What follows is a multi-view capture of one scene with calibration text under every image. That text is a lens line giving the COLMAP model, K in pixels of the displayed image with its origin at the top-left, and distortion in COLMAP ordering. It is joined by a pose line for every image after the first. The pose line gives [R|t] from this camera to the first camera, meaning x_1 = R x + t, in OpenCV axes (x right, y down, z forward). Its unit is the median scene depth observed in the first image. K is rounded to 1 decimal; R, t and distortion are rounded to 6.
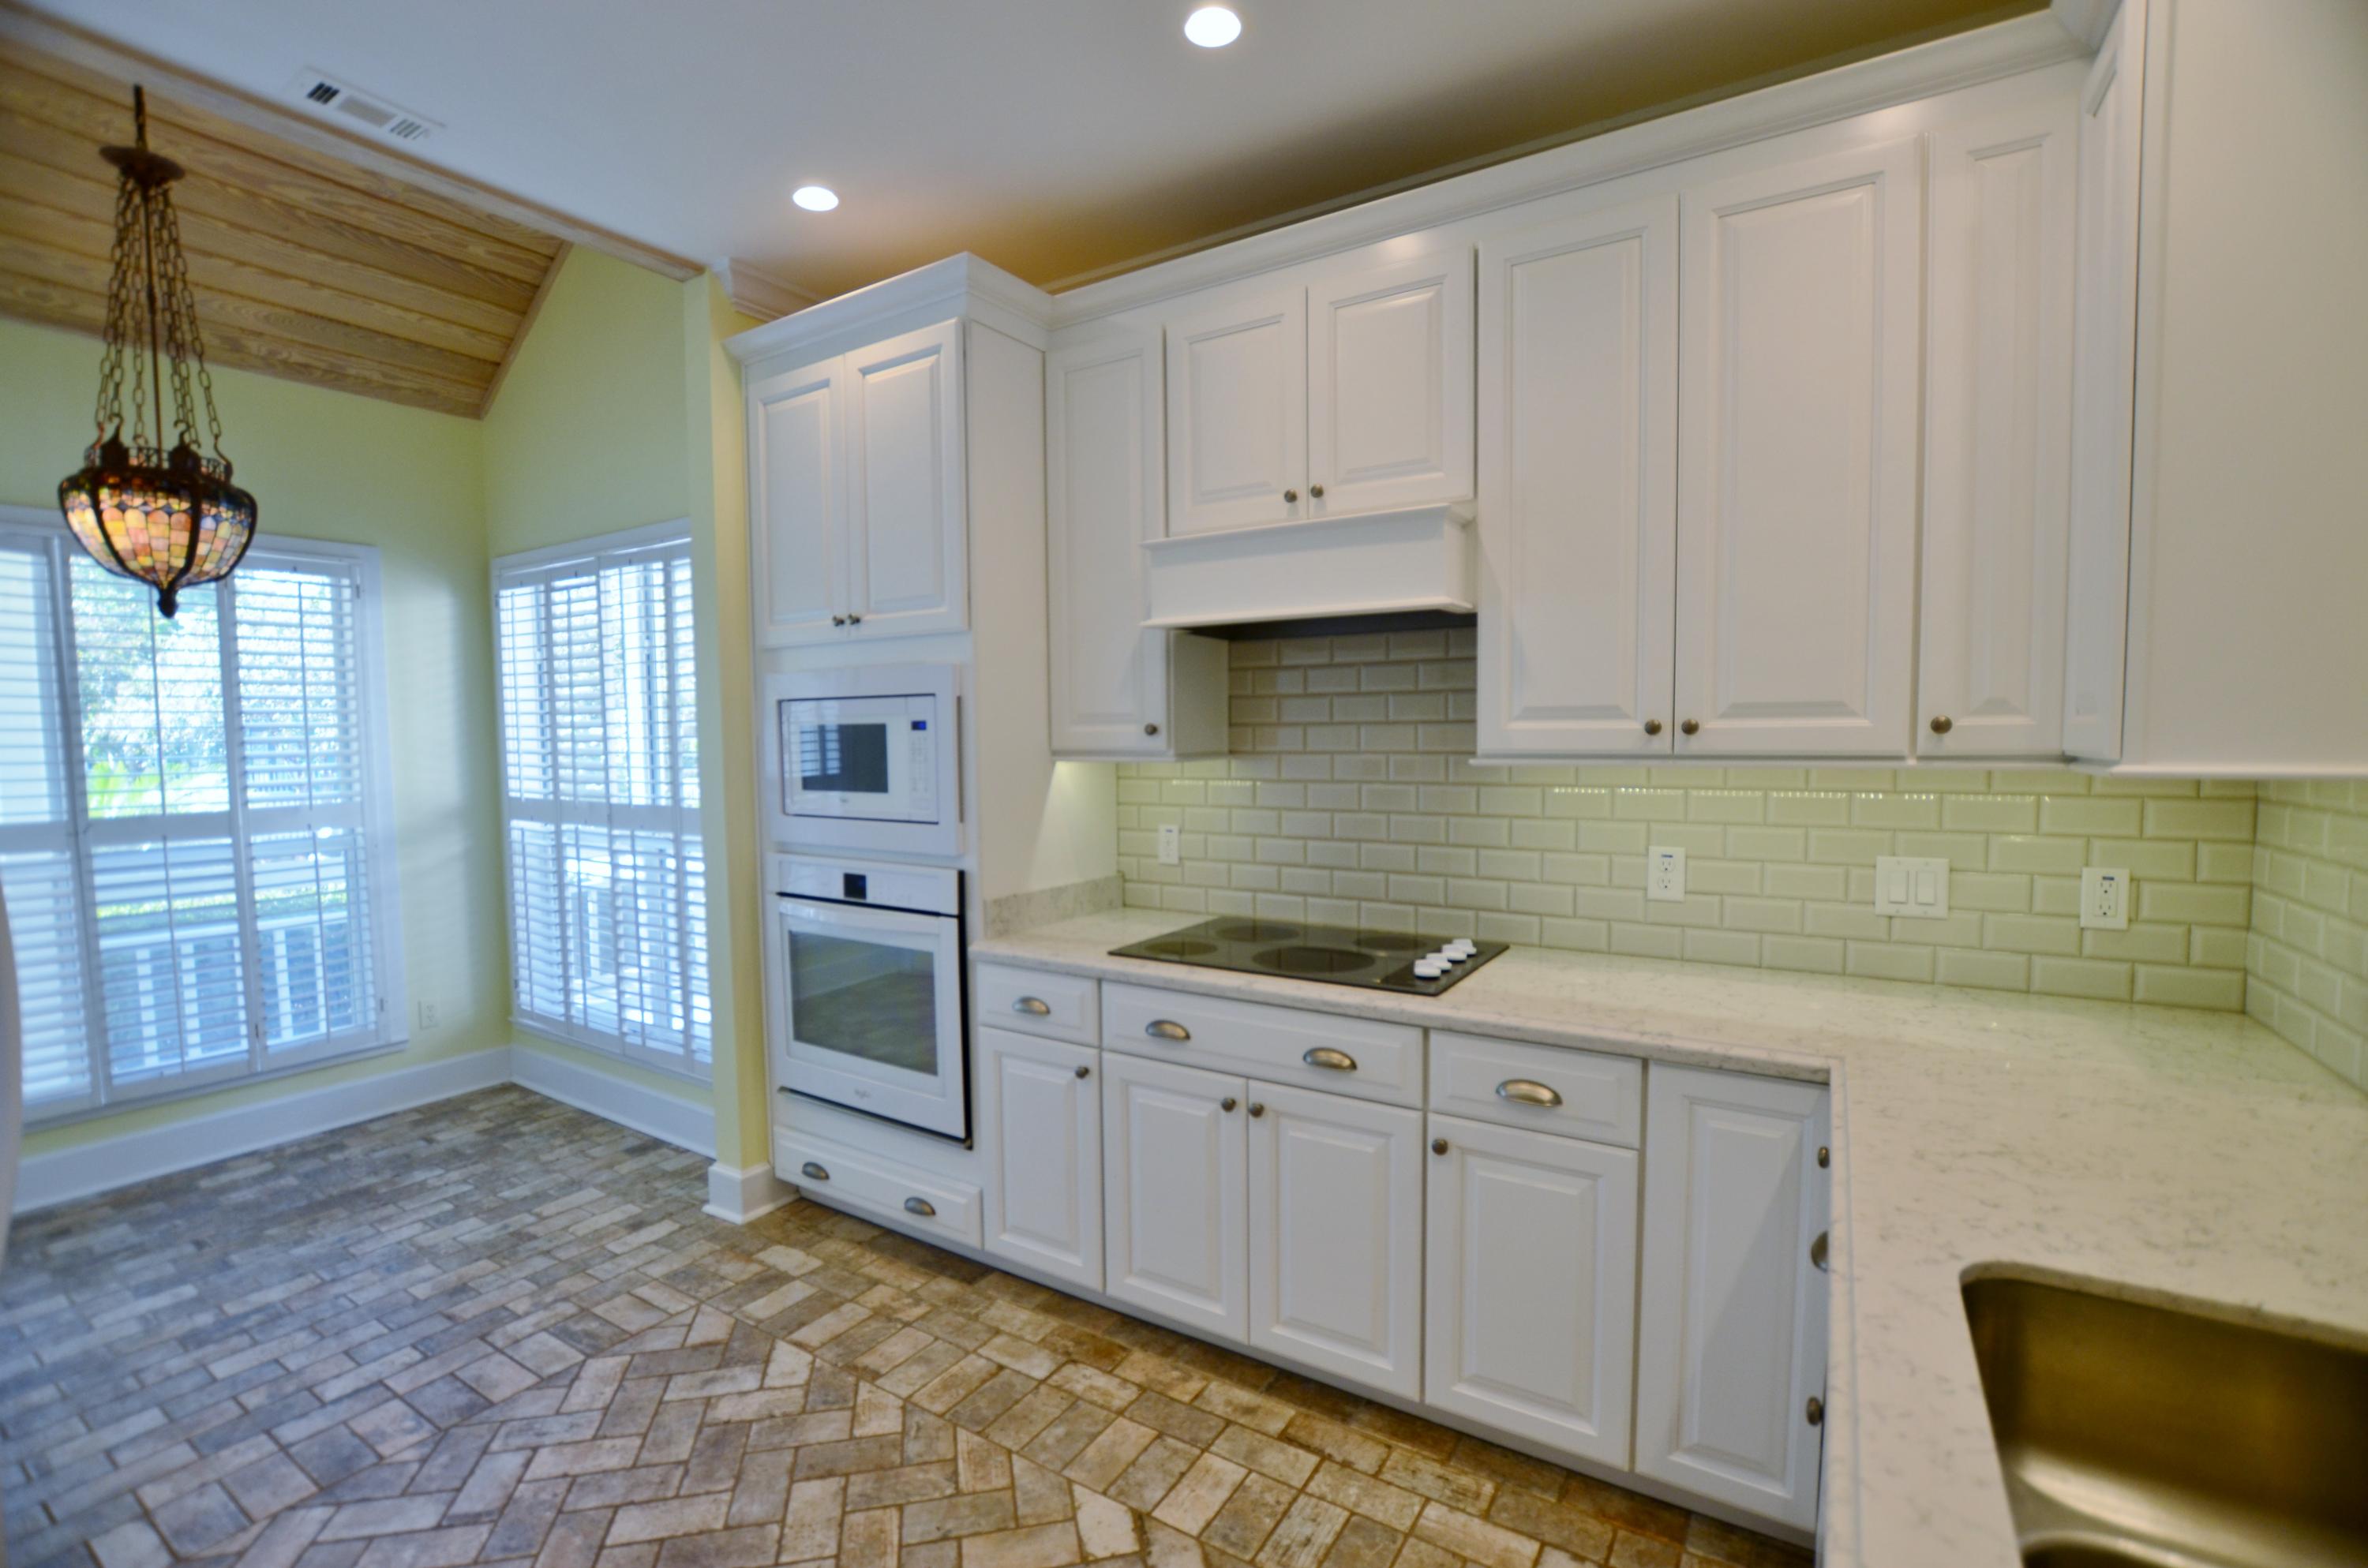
lens RADIAL K [[1037.1, 0, 1183.9], [0, 1037.1, 805.5], [0, 0, 1]] dist [-0.027573, 0.000759]
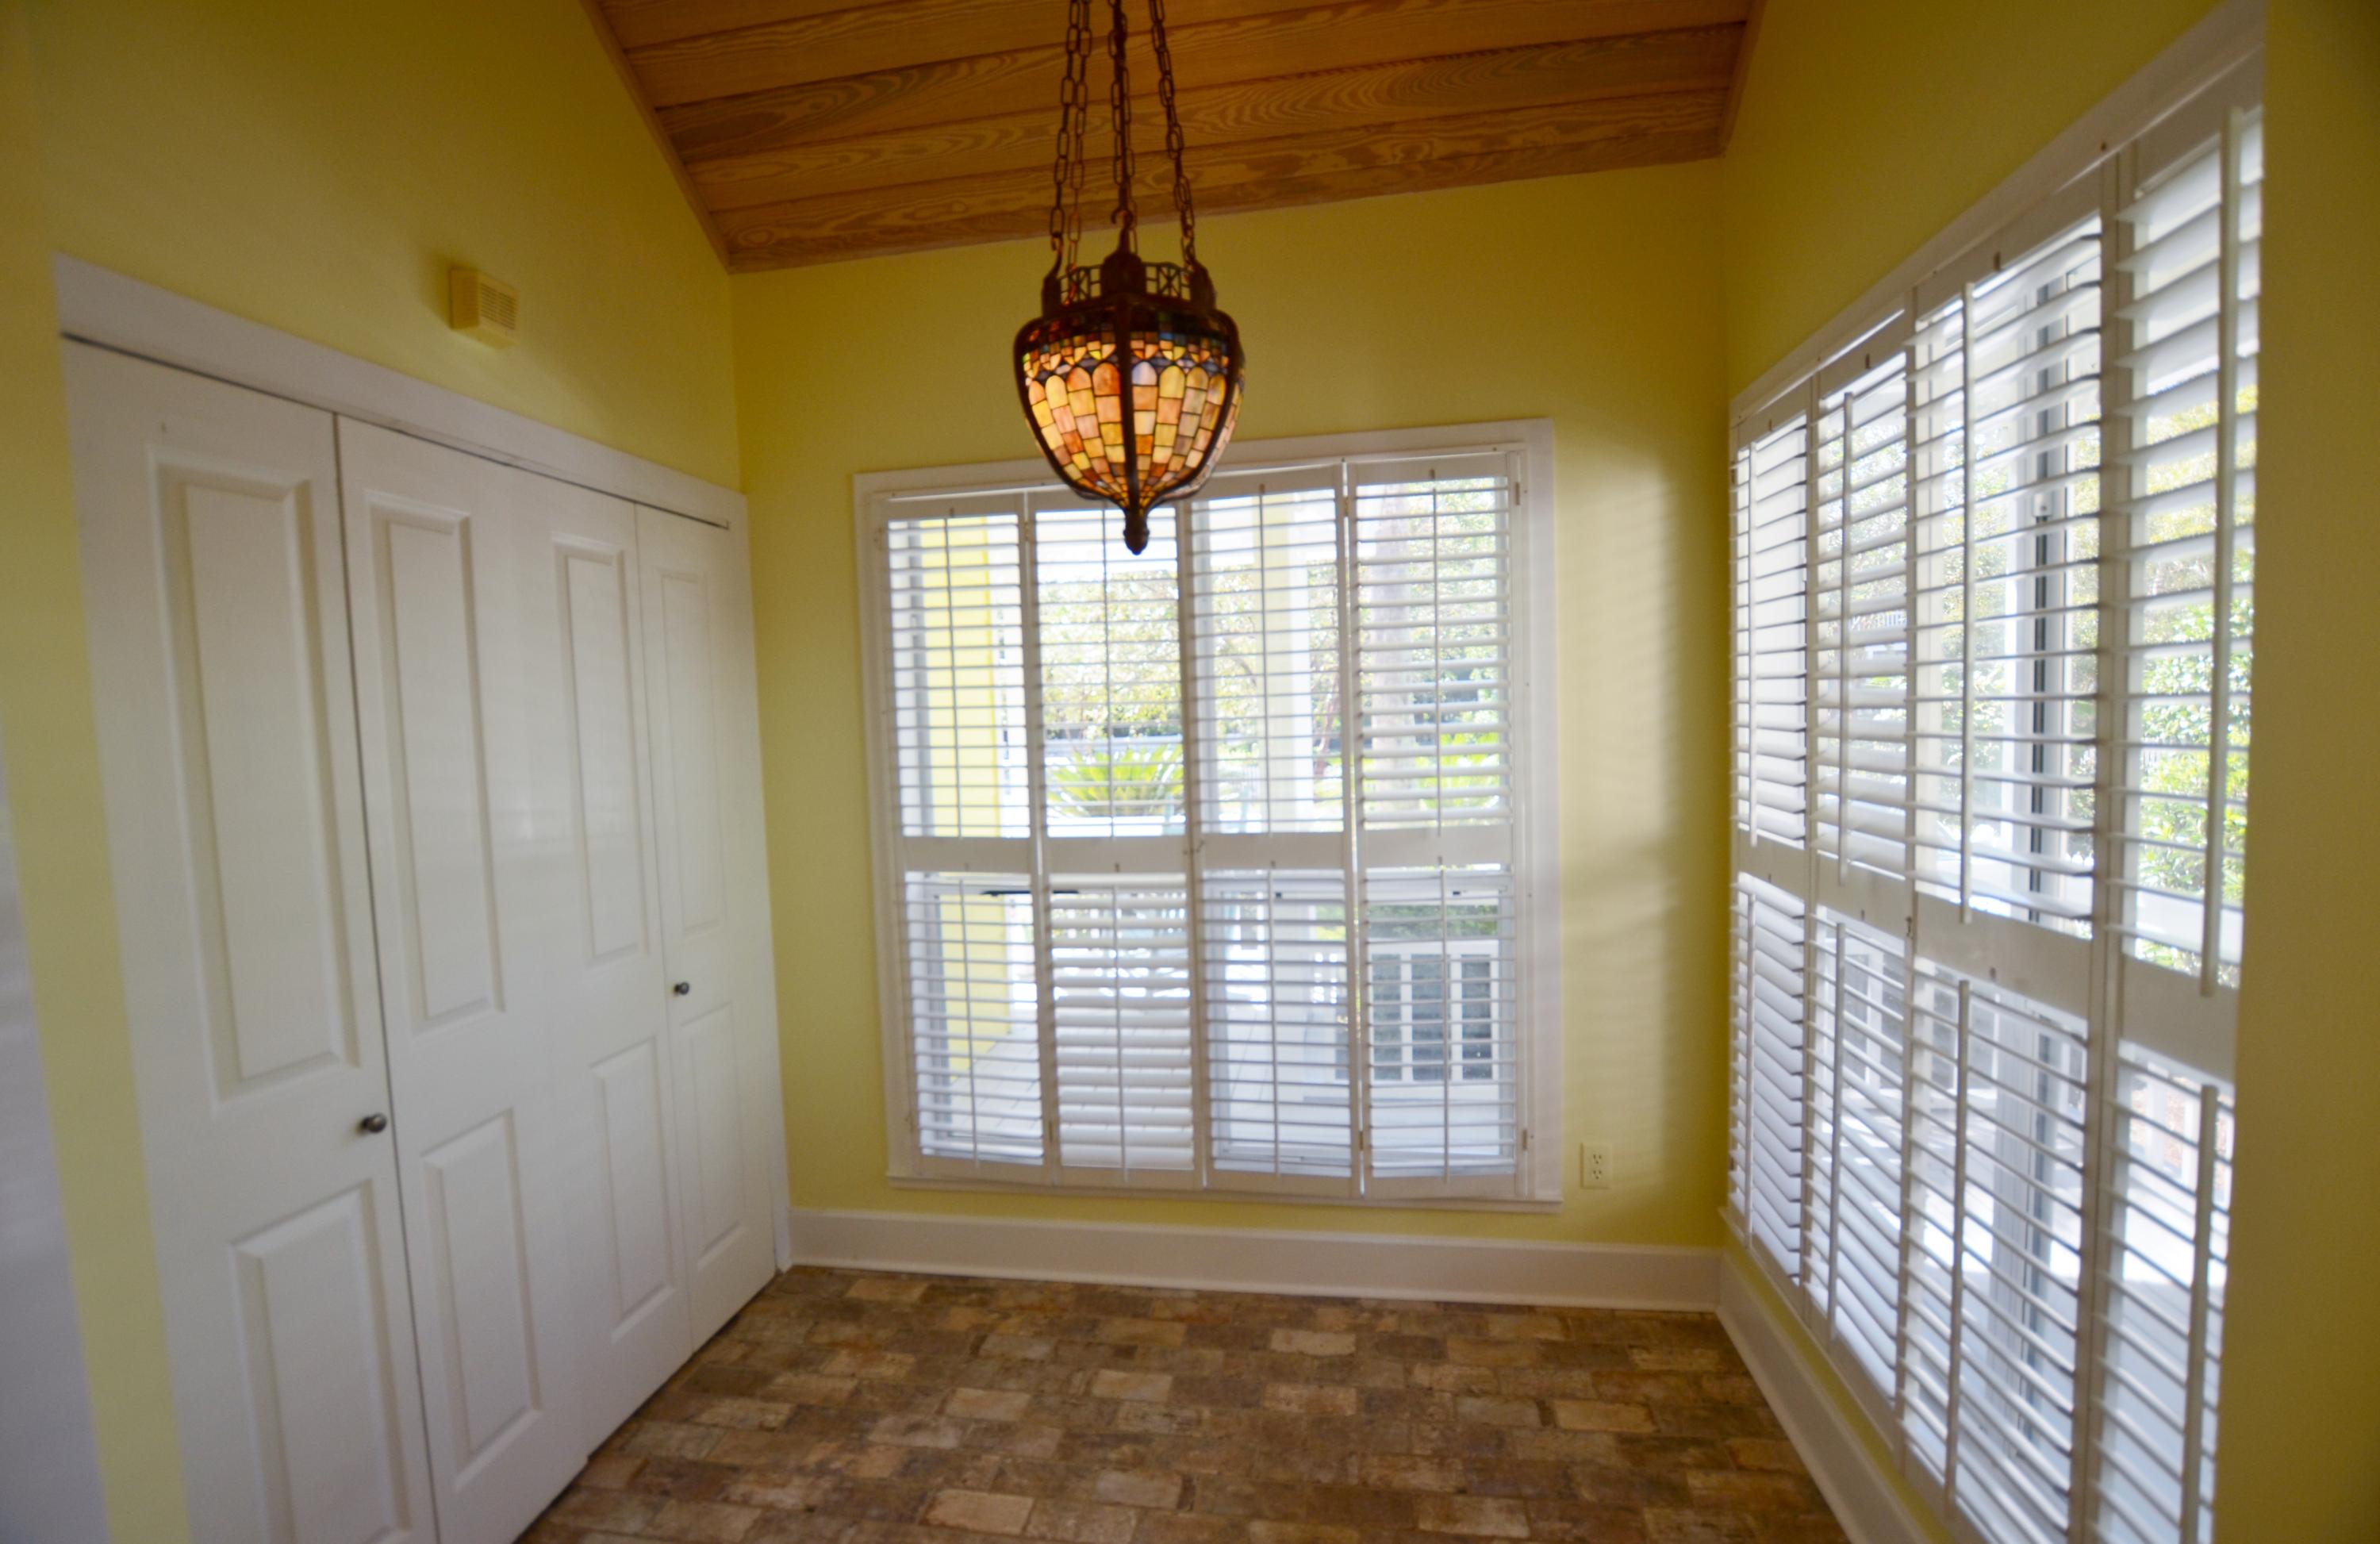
lens RADIAL K [[1031.8, 0, 1175.9], [0, 1031.8, 777.4], [0, 0, 1]] dist [-0.026414, -0.000599]
pose [[0.372946, 0.053852, -0.926289, -0.308866], [-0.032116, 0.998465, 0.045117, -0.059842], [0.927297, 0.012923, 0.374103, 0.602162]]
